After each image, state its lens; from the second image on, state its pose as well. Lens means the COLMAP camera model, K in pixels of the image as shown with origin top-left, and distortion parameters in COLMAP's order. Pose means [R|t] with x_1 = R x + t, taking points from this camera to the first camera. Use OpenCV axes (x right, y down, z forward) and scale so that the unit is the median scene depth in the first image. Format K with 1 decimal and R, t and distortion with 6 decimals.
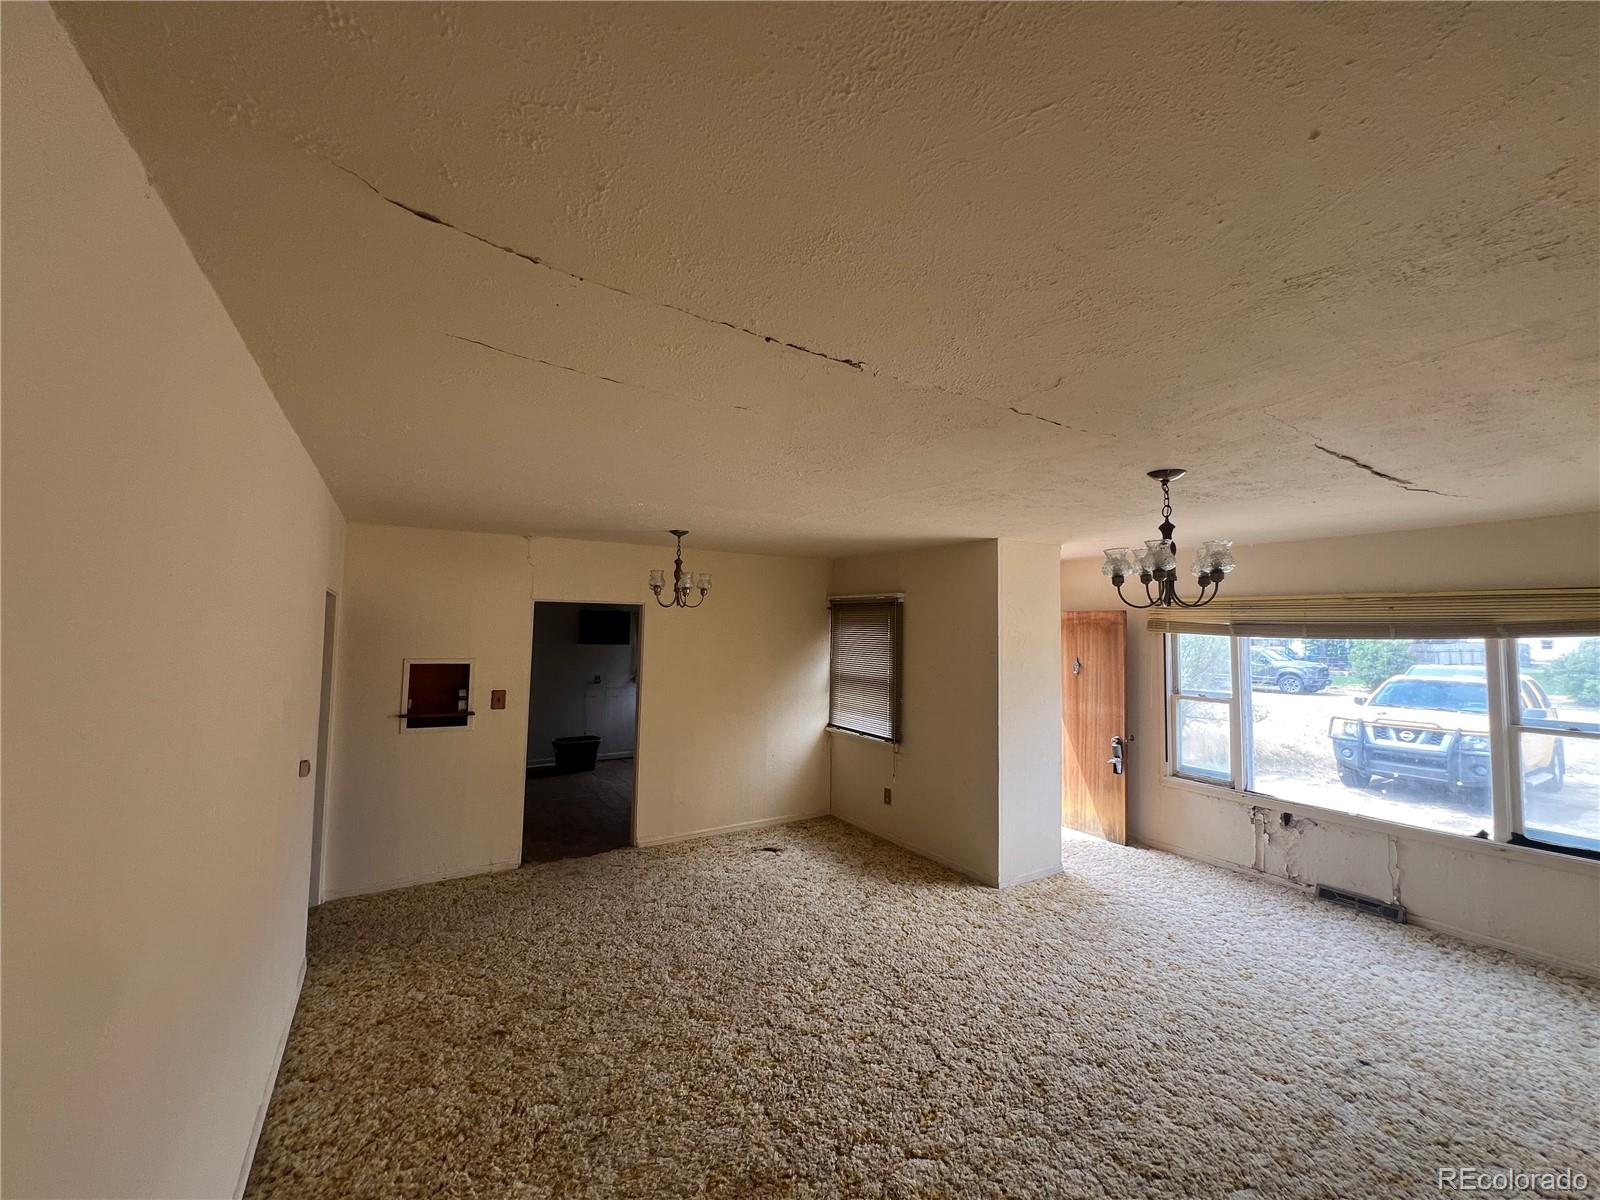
lens RADIAL K [[636.2, 0, 807.8], [0, 636.2, 598.8], [0, 0, 1]] dist [-0.012044, 0.000083]
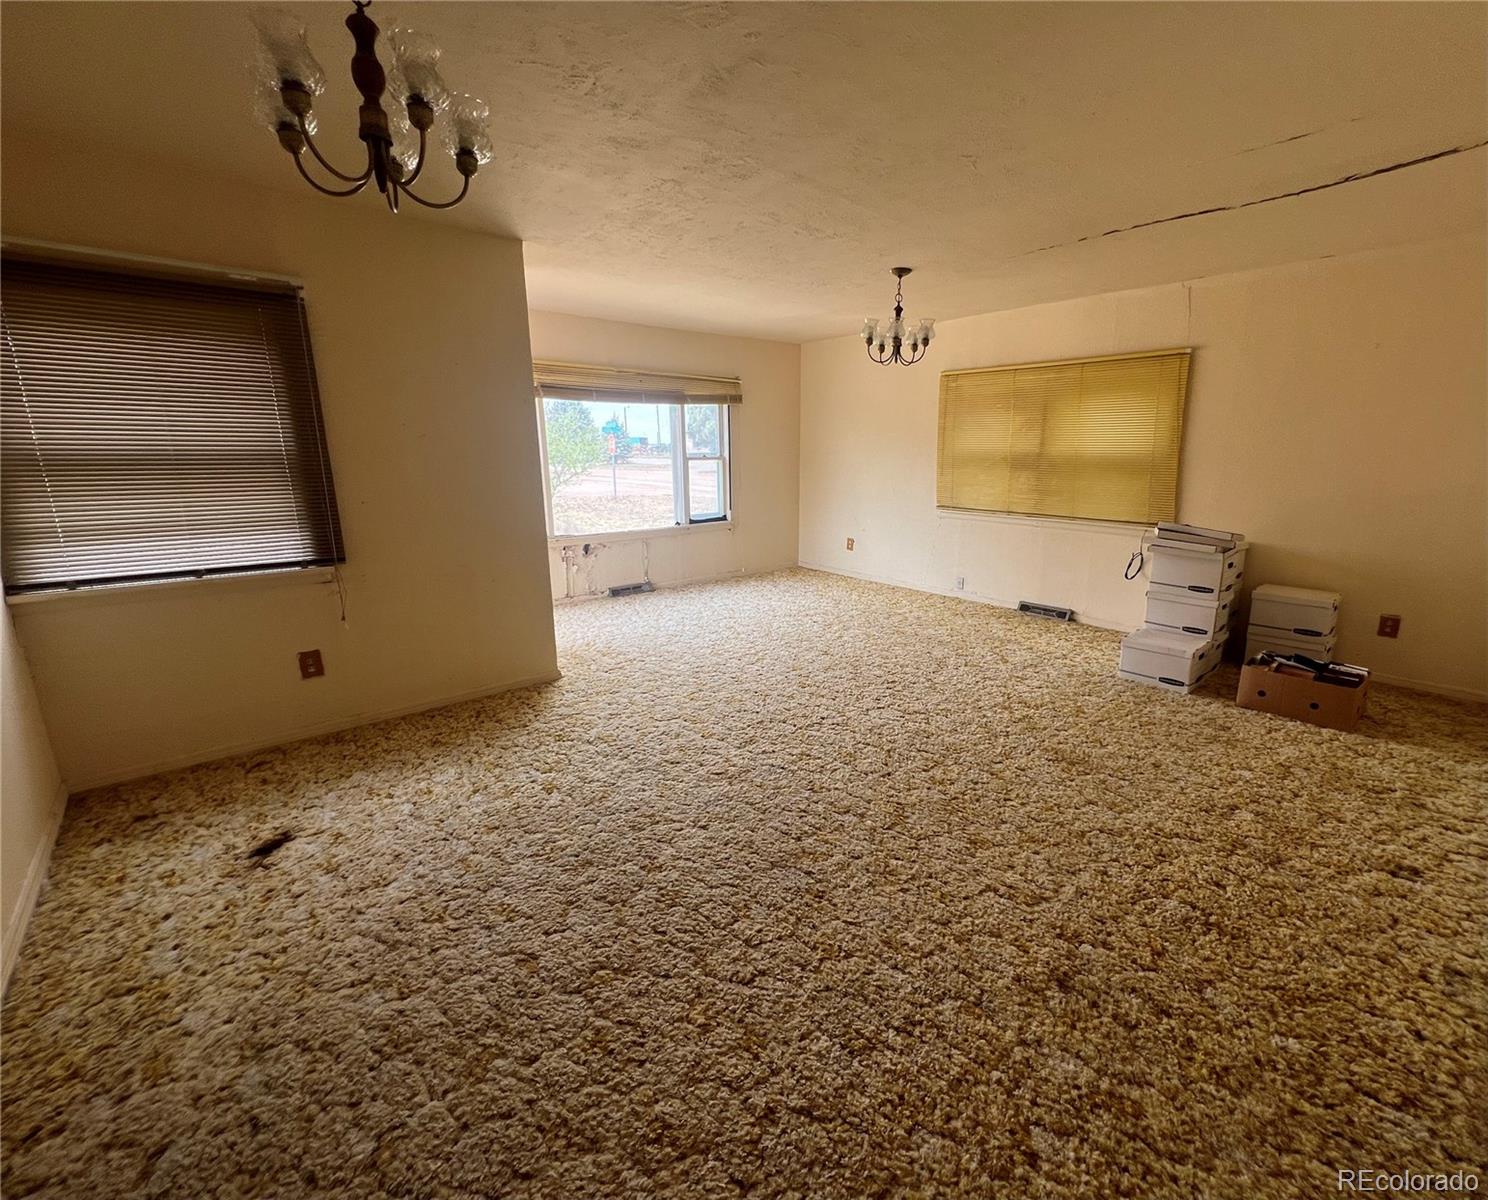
lens RADIAL K [[675.0, 0, 753.9], [0, 675.0, 602.1], [0, 0, 1]] dist [-0.004642, -0.000374]
pose [[-0.159104, -0.234066, 0.959114, -0.520184], [-0.056417, 0.972057, 0.227866, 0.104503], [-0.985649, -0.017856, -0.167863, 0.749900]]
